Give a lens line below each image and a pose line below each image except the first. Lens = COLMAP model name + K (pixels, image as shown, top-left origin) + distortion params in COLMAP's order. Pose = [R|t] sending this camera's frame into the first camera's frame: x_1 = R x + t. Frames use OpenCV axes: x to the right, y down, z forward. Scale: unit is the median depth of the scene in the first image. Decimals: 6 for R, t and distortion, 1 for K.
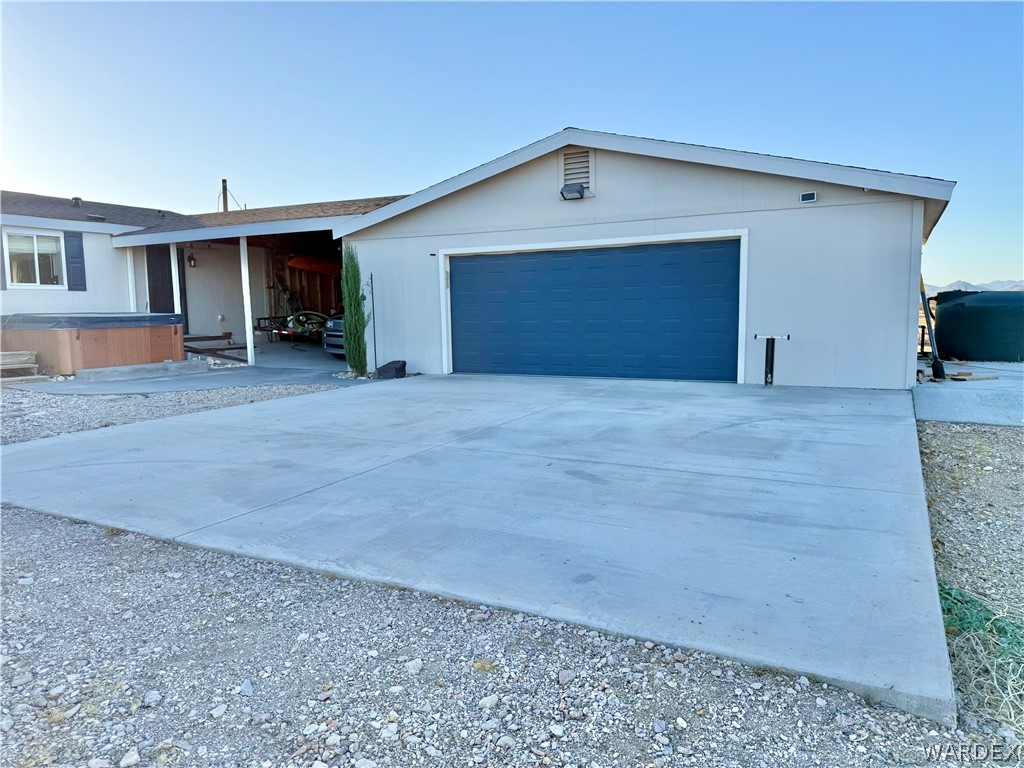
lens RADIAL K [[726.6, 0, 512.0], [0, 726.6, 384.0], [0, 0, 1]] dist [0.002521, 0.000631]
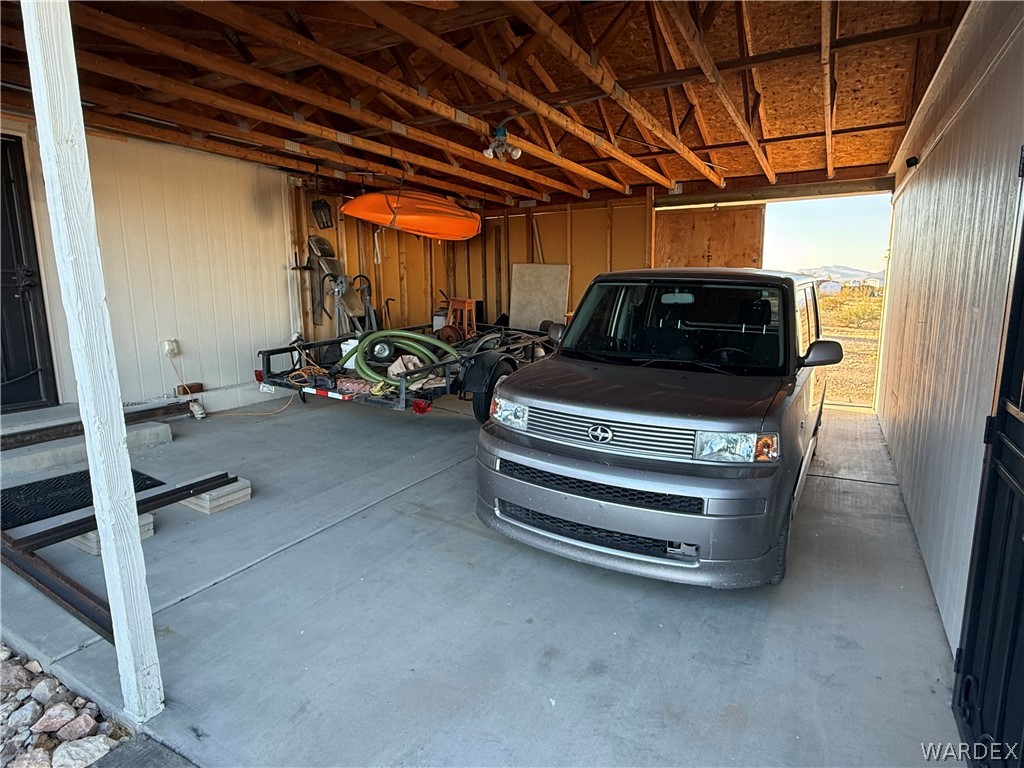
lens RADIAL K [[585.5, 0, 512.0], [0, 585.5, 384.0], [0, 0, 1]] dist [0.000599, 0.000113]
pose [[0.999722, 0.009251, -0.021683, -0.210497], [-0.007998, 0.998332, 0.057172, -0.089421], [0.022176, -0.056983, 0.998129, 0.685735]]
